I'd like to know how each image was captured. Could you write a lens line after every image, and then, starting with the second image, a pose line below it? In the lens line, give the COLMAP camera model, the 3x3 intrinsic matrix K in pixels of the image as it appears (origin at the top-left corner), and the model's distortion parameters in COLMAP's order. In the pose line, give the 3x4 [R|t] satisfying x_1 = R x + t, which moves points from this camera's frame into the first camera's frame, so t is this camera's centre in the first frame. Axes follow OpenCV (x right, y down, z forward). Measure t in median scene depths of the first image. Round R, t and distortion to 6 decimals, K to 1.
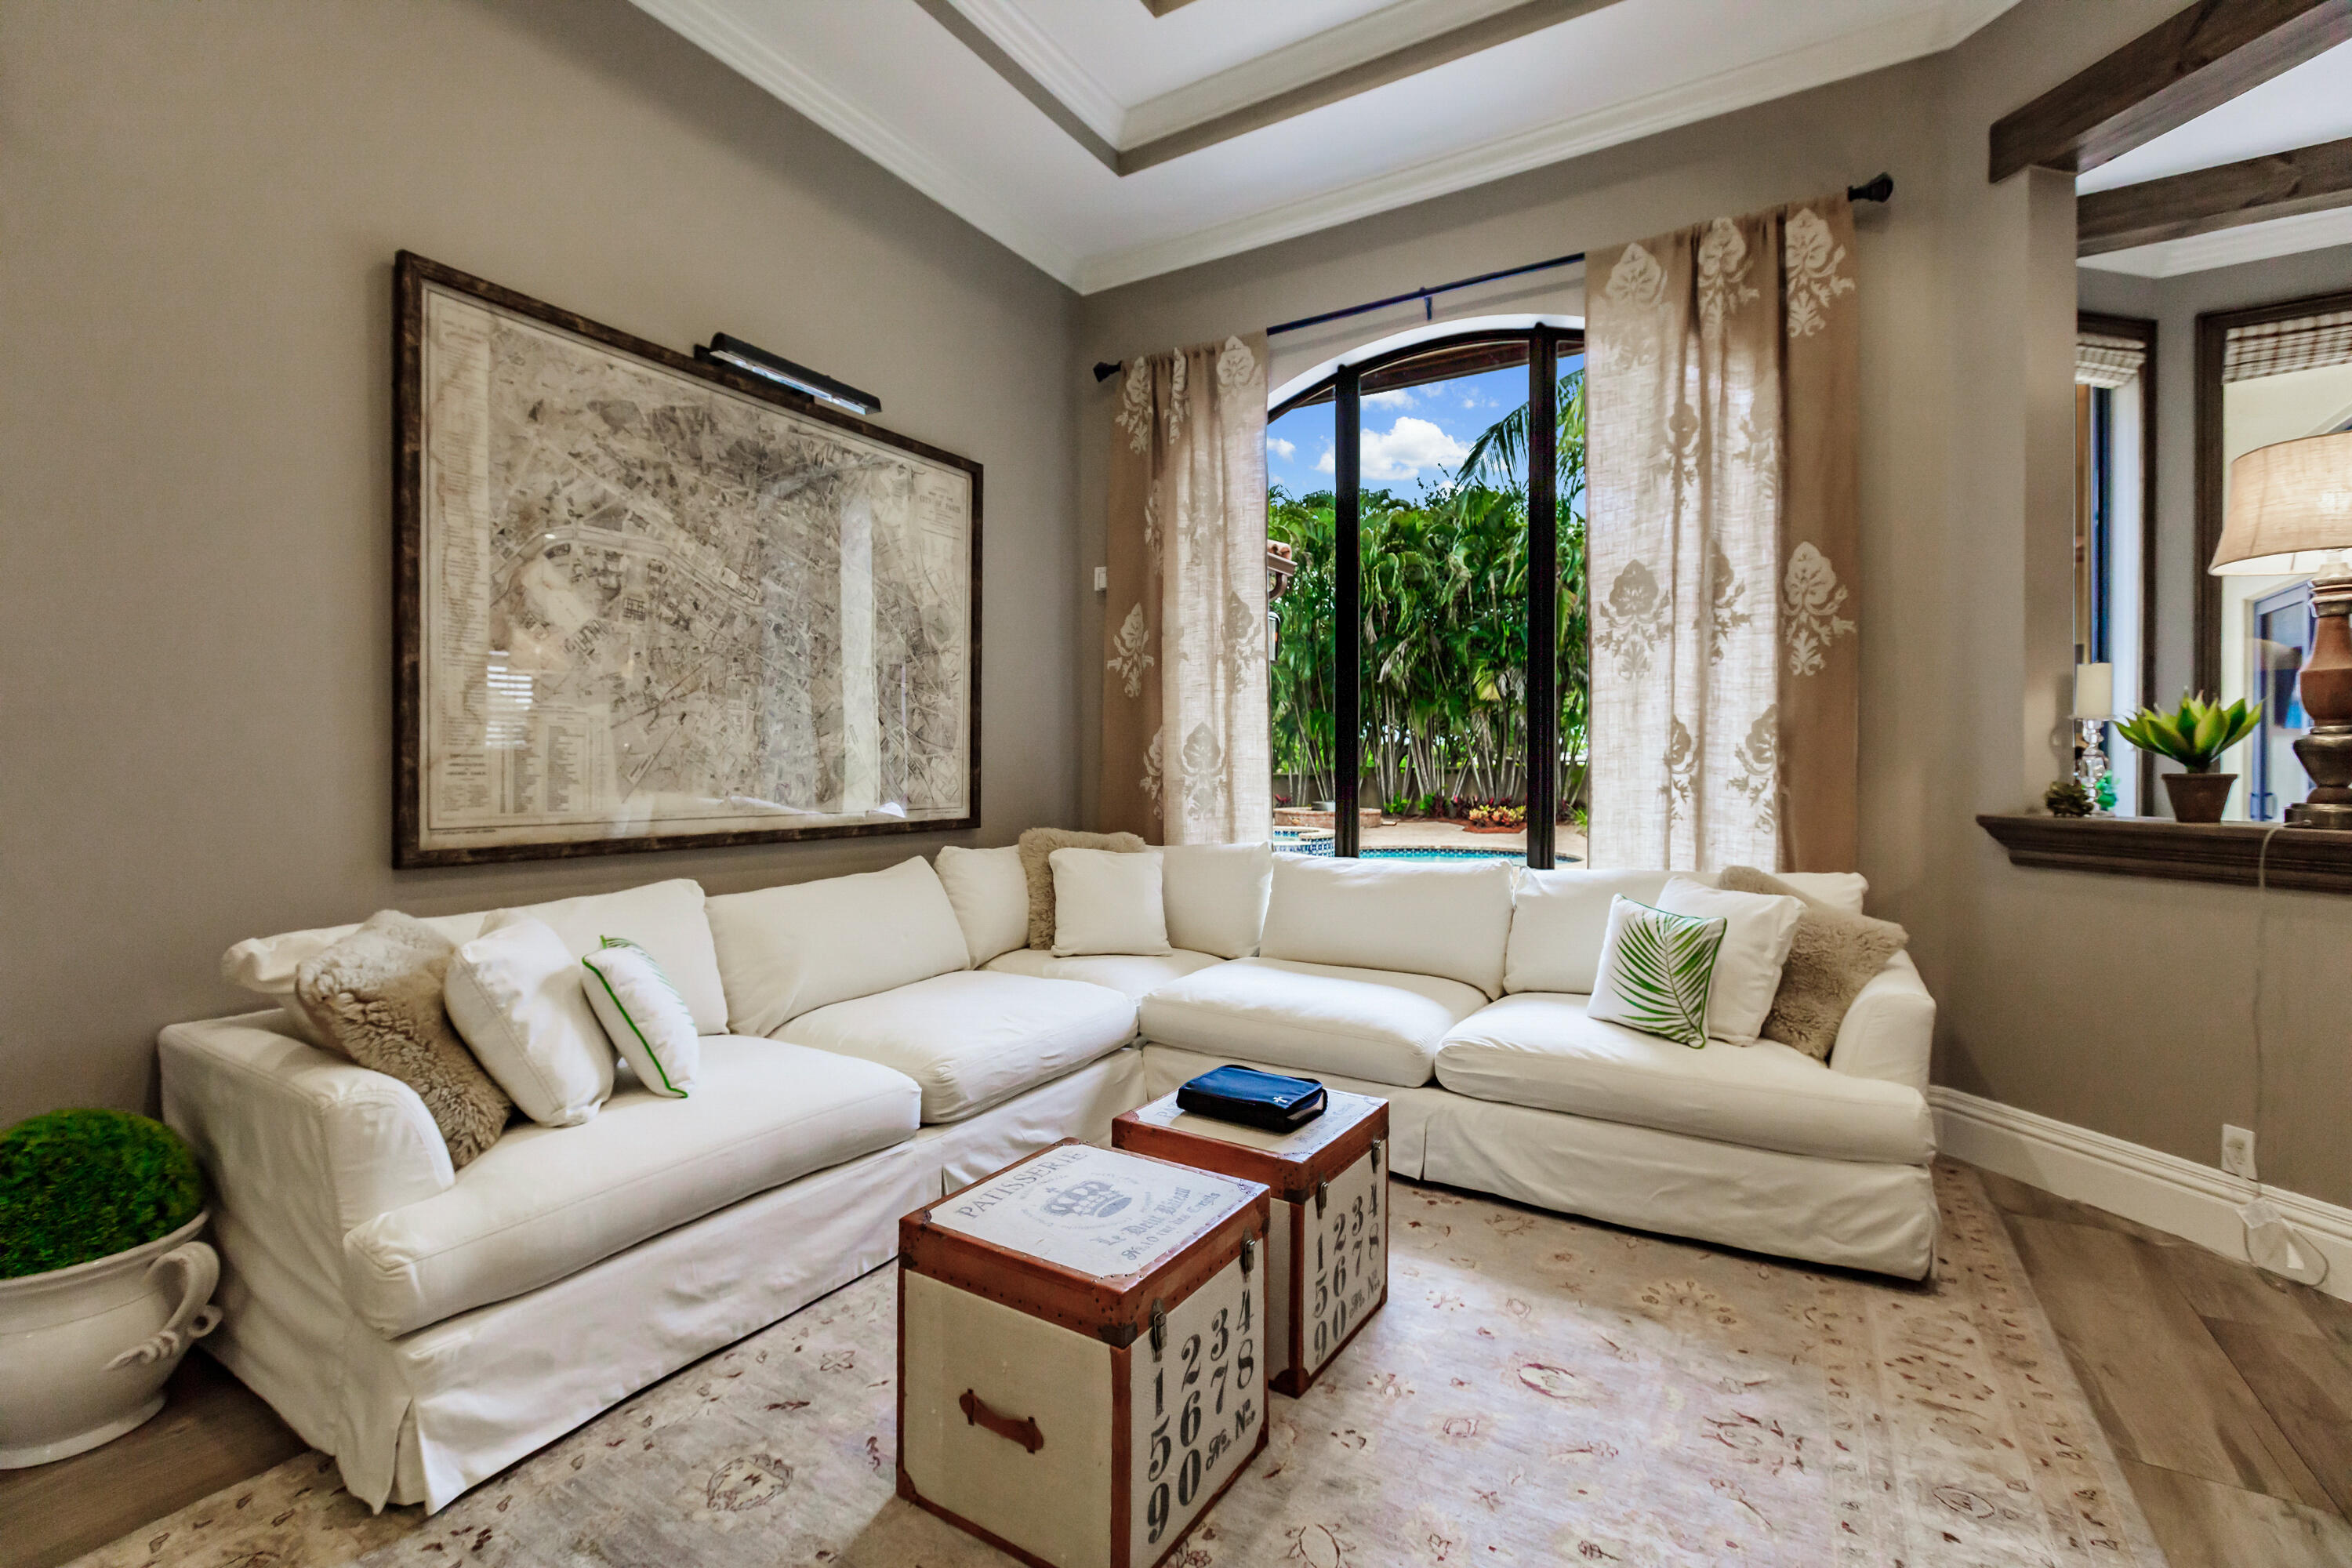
lens RADIAL K [[1048.6, 0, 1165.6], [0, 1048.6, 772.1], [0, 0, 1]] dist [0.000882, 0.000474]
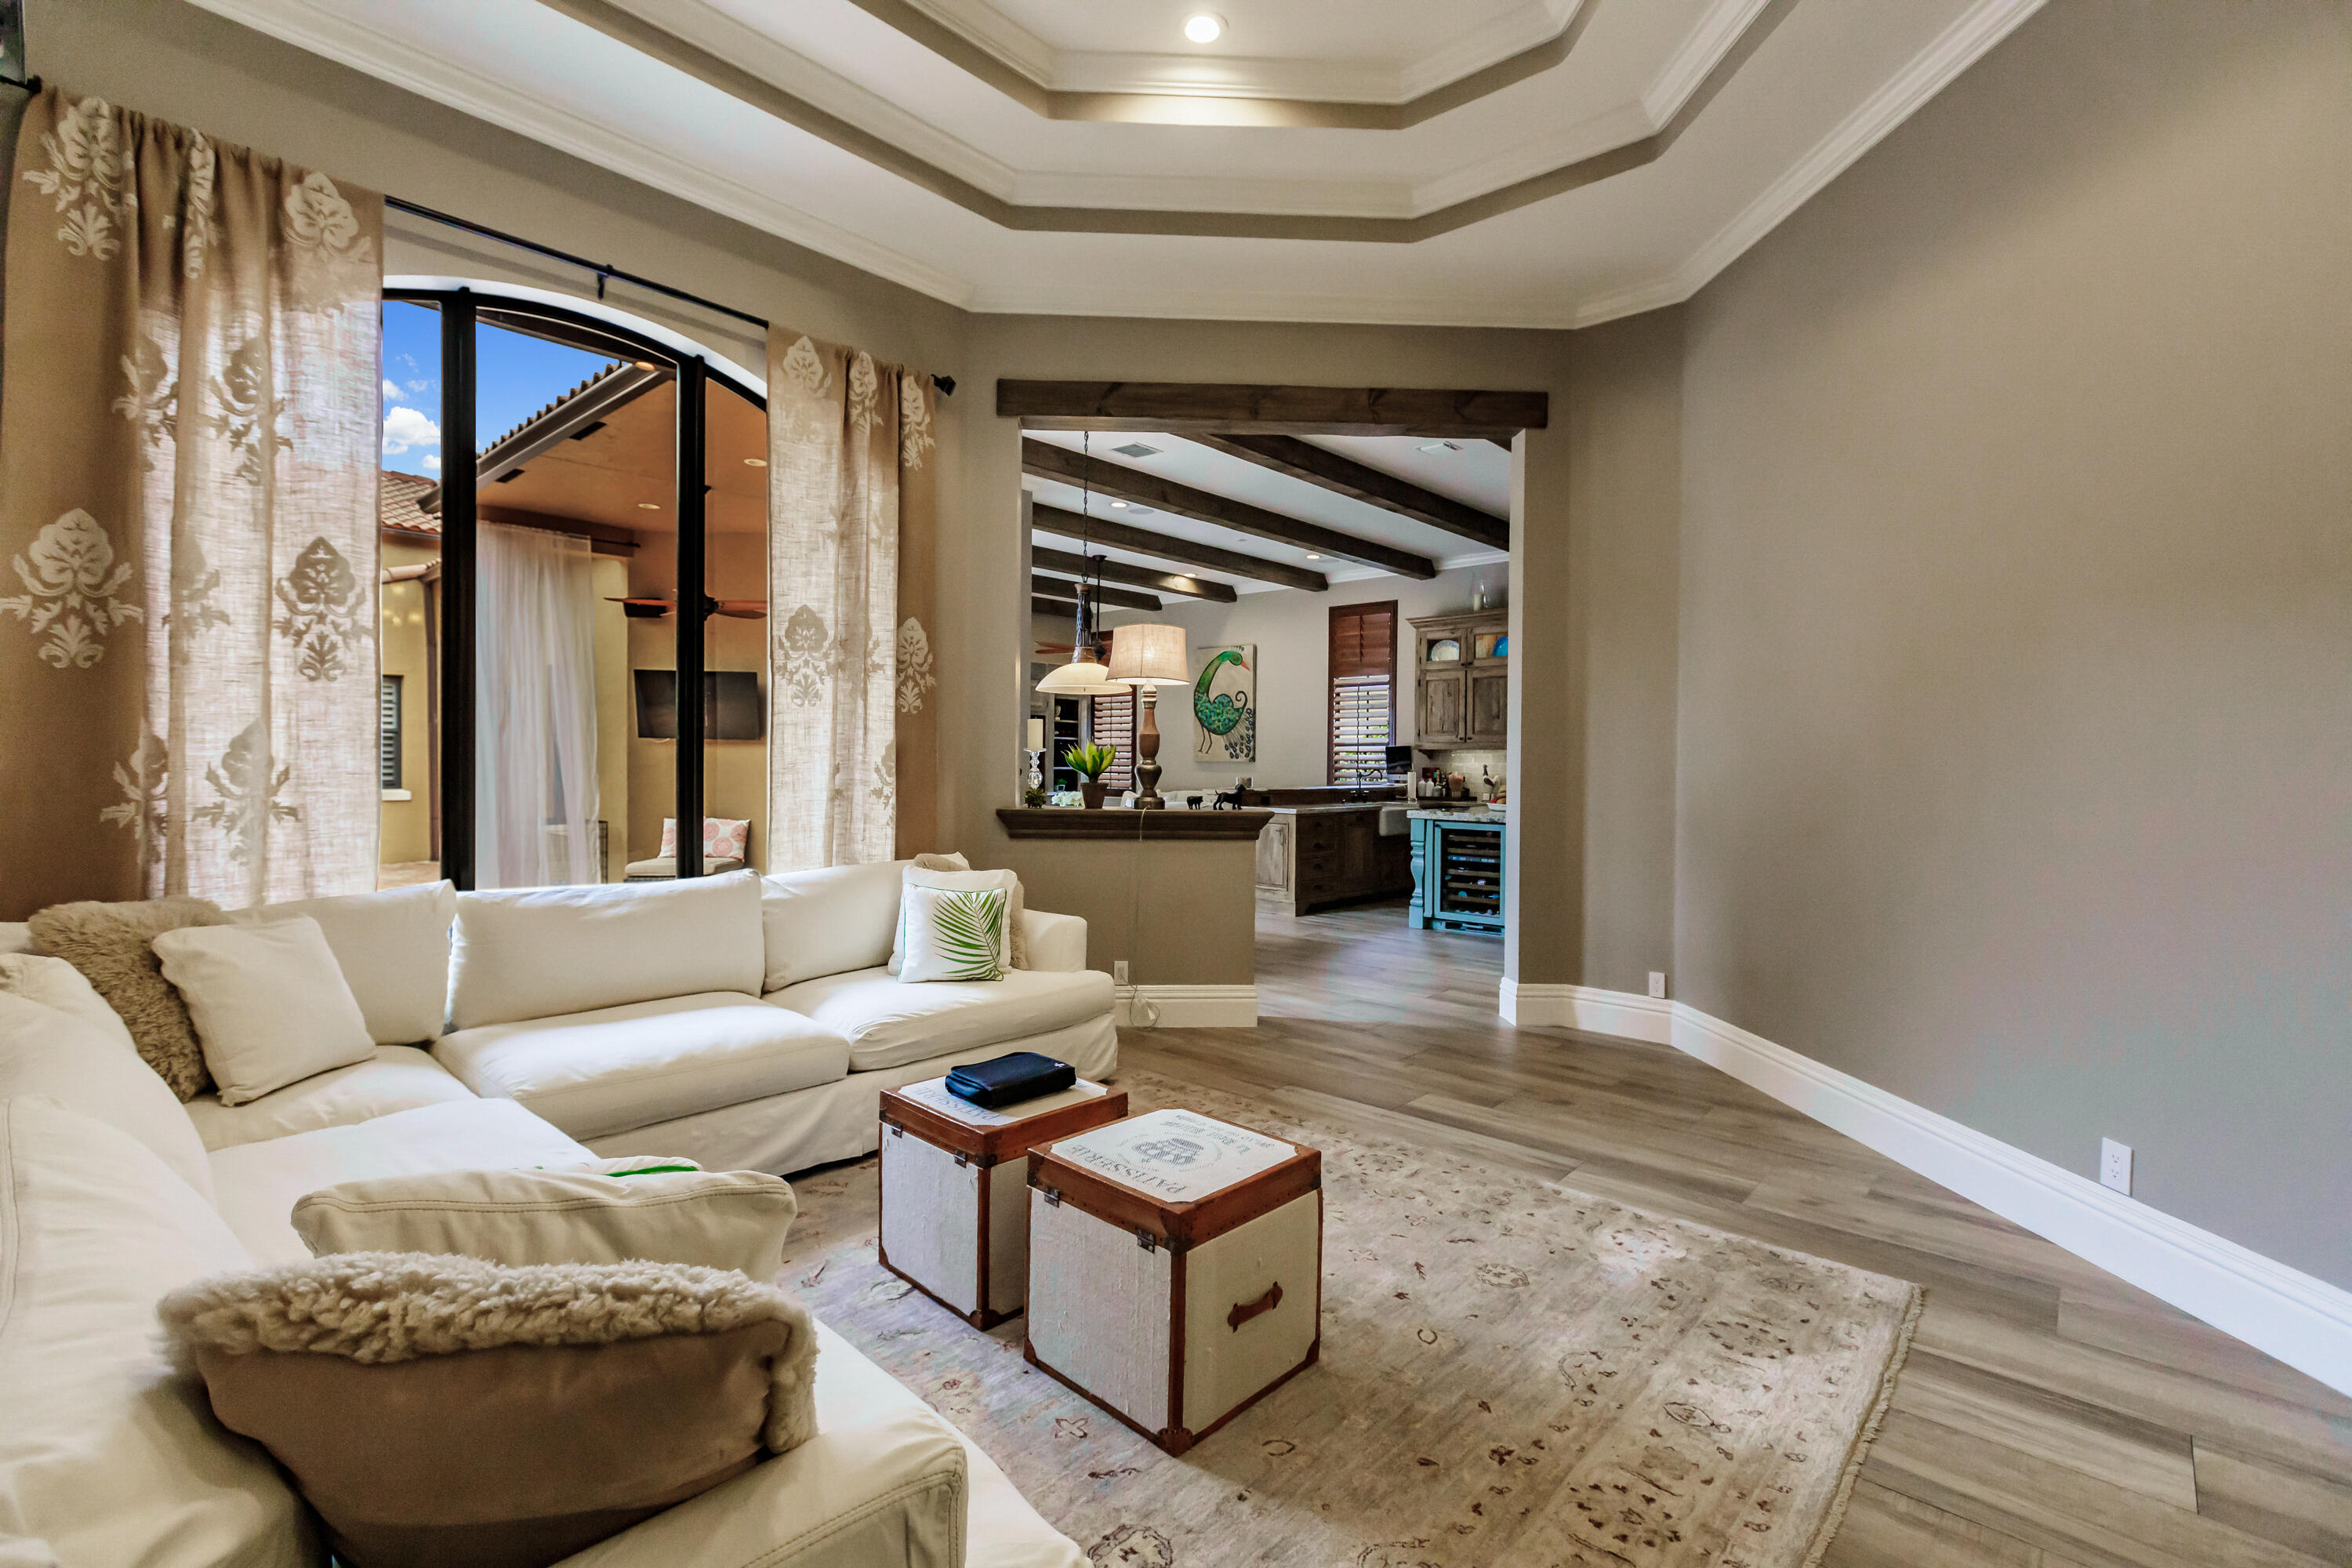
lens RADIAL K [[1048.6, 0, 1165.6], [0, 1048.6, 772.1], [0, 0, 1]] dist [0.000882, 0.000474]
pose [[0.198411, -0.010999, 0.980057, -0.720062], [-0.005959, 0.999905, 0.012428, -0.035676], [-0.980101, -0.008306, 0.198327, 0.416970]]
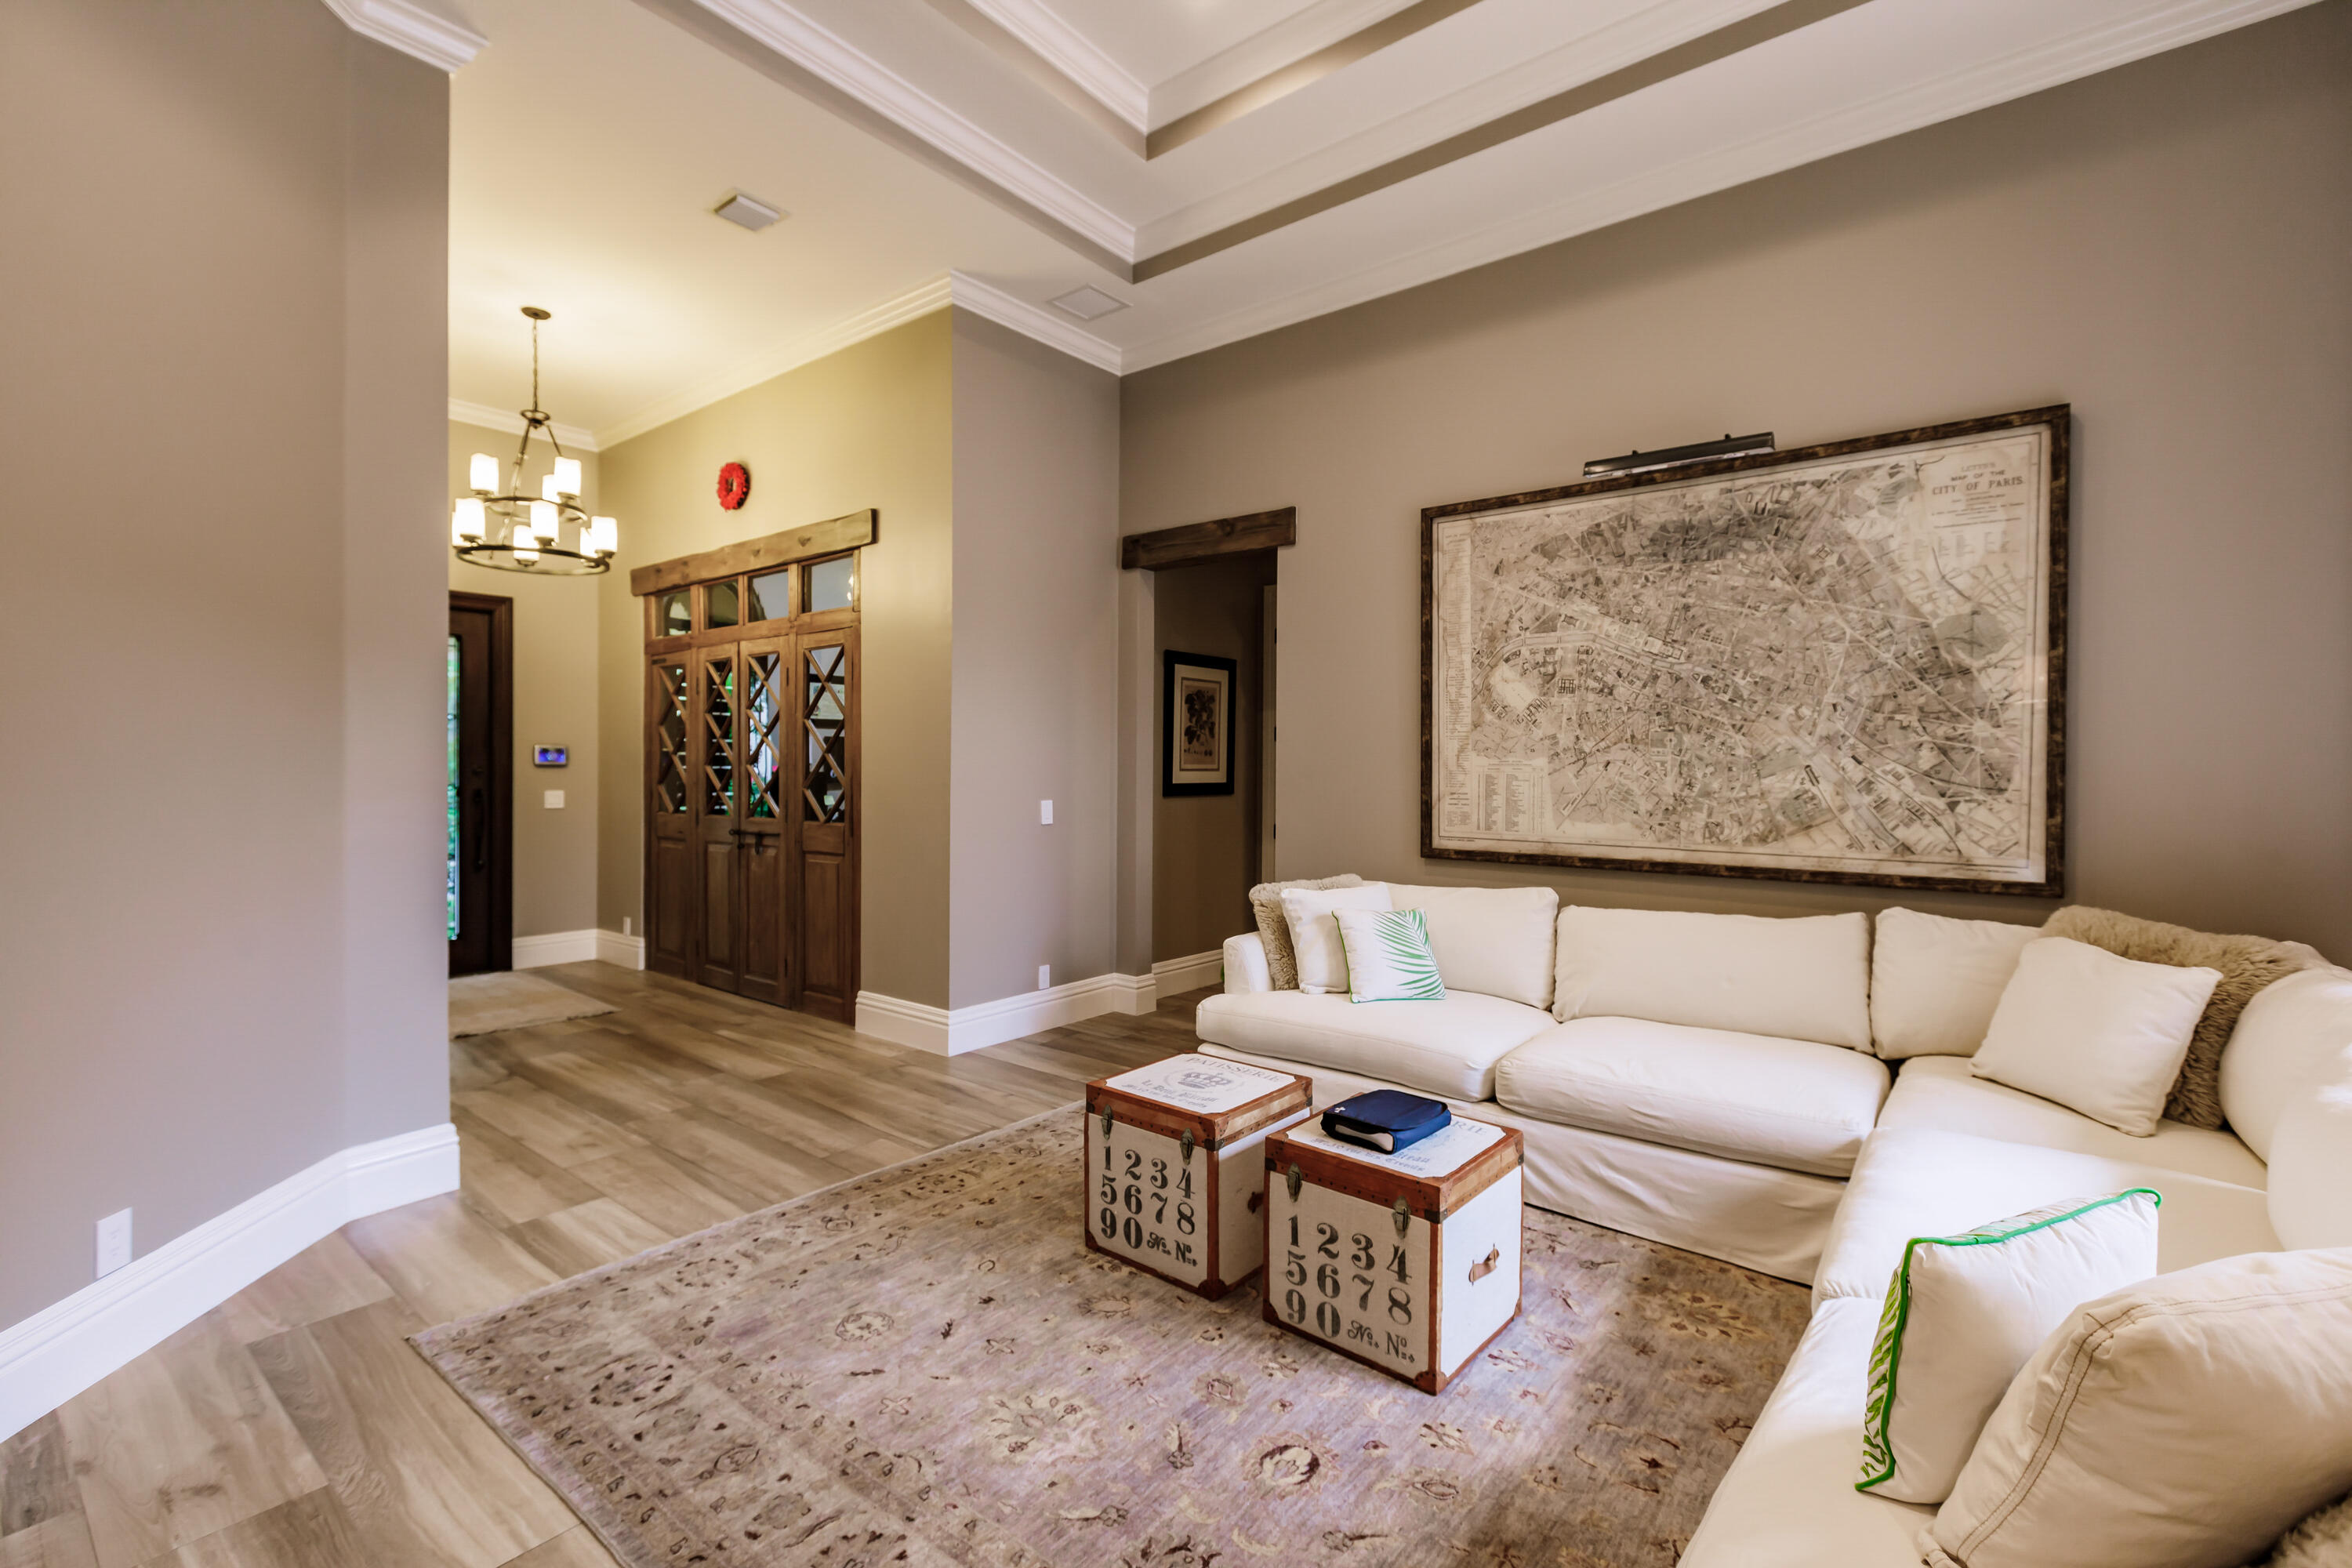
lens RADIAL K [[1059.1, 0, 1169.8], [0, 1059.1, 764.6], [0, 0, 1]] dist [0.024666, 0.000182]
pose [[-0.136227, -0.001858, -0.990676, 0.865525], [-0.009590, 0.999954, -0.000556, -0.045953], [0.990631, 0.009425, -0.136238, 0.641948]]
